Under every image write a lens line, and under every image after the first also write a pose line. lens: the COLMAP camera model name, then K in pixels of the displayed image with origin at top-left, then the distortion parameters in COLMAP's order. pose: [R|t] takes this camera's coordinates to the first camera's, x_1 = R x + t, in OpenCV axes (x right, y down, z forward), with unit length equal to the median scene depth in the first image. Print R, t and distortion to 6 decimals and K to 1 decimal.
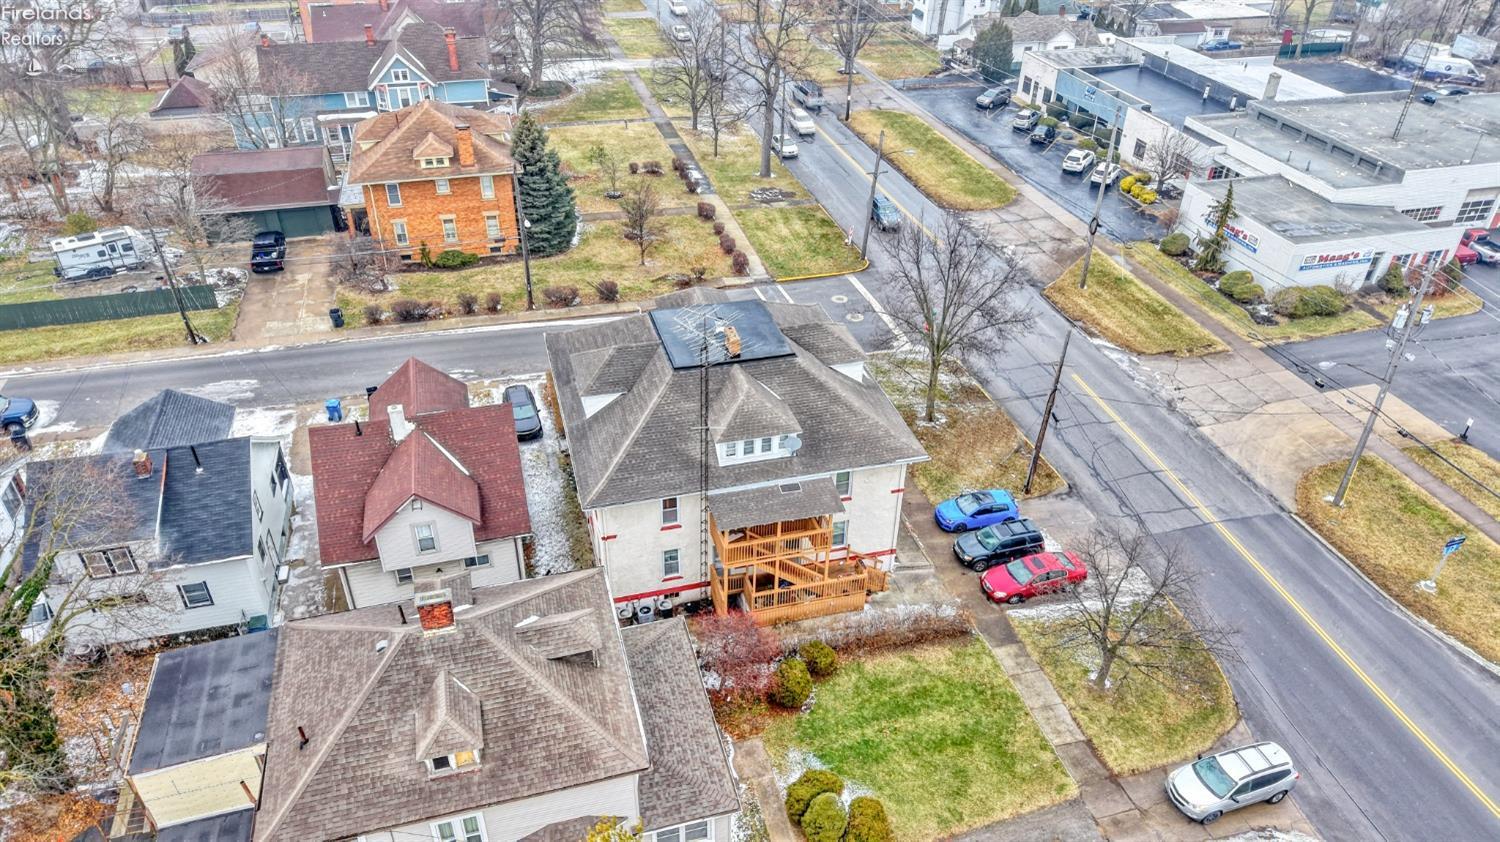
lens RADIAL K [[1019.5, 0, 756.5], [0, 1019.5, 413.8], [0, 0, 1]] dist [0.021184, -0.003273]
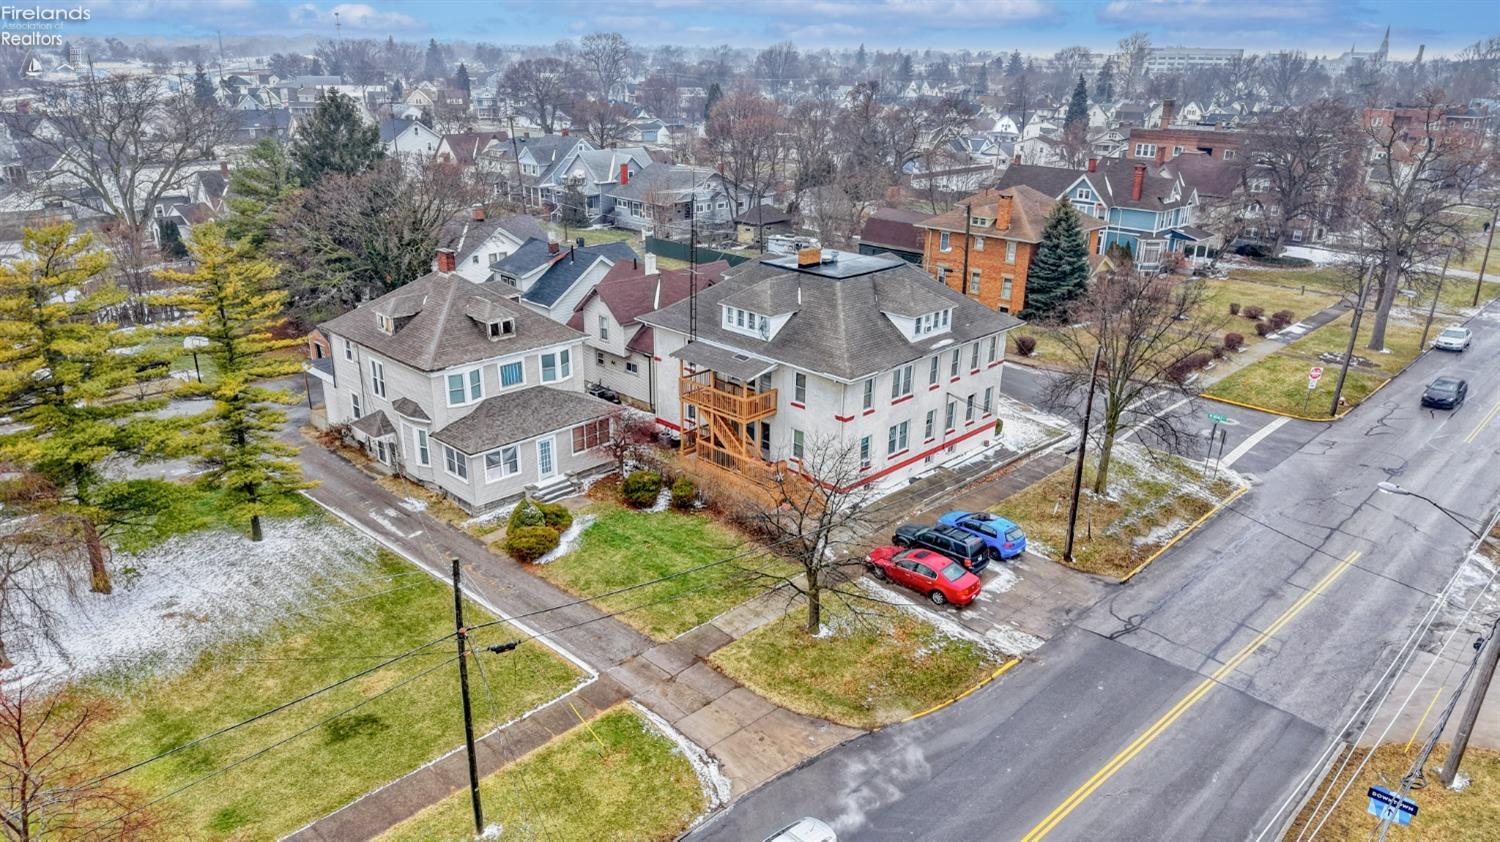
lens RADIAL K [[997.2, 0, 750.0], [0, 997.2, 421.0], [0, 0, 1]] dist [0.022188, -0.003207]
pose [[0.497842, 0.289824, -0.817408, 0.779848], [-0.477865, 0.878198, 0.020334, 0.085722], [0.723739, 0.380488, 0.575701, 0.297413]]
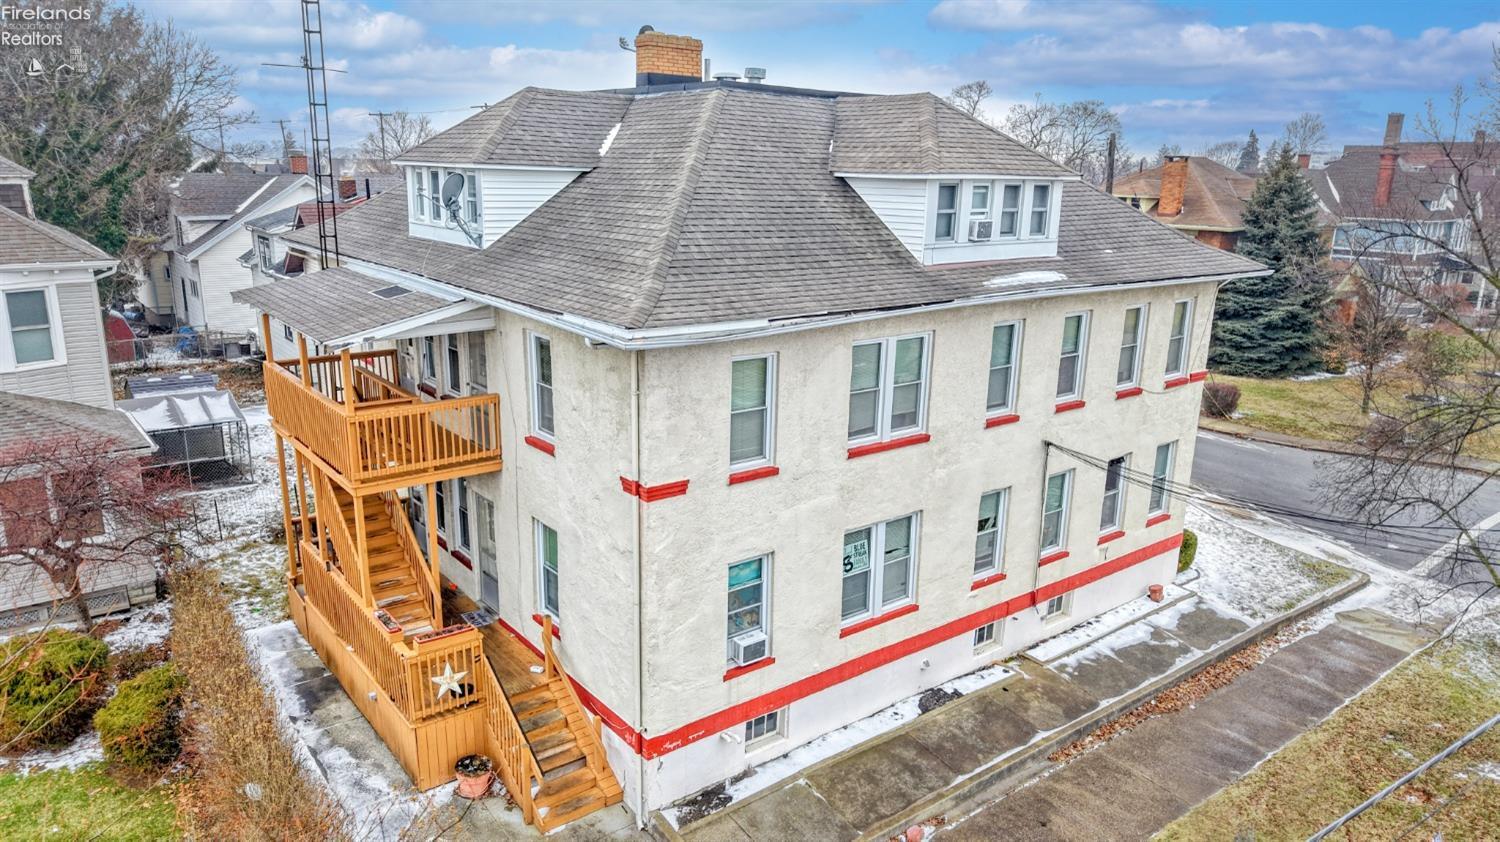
lens RADIAL K [[1019.5, 0, 756.5], [0, 1019.5, 413.8], [0, 0, 1]] dist [0.021184, -0.003273]
pose [[0.389260, 0.212661, -0.896243, 0.342783], [-0.516671, 0.855919, -0.021310, 0.038961], [0.762580, 0.471358, 0.443050, 0.752779]]
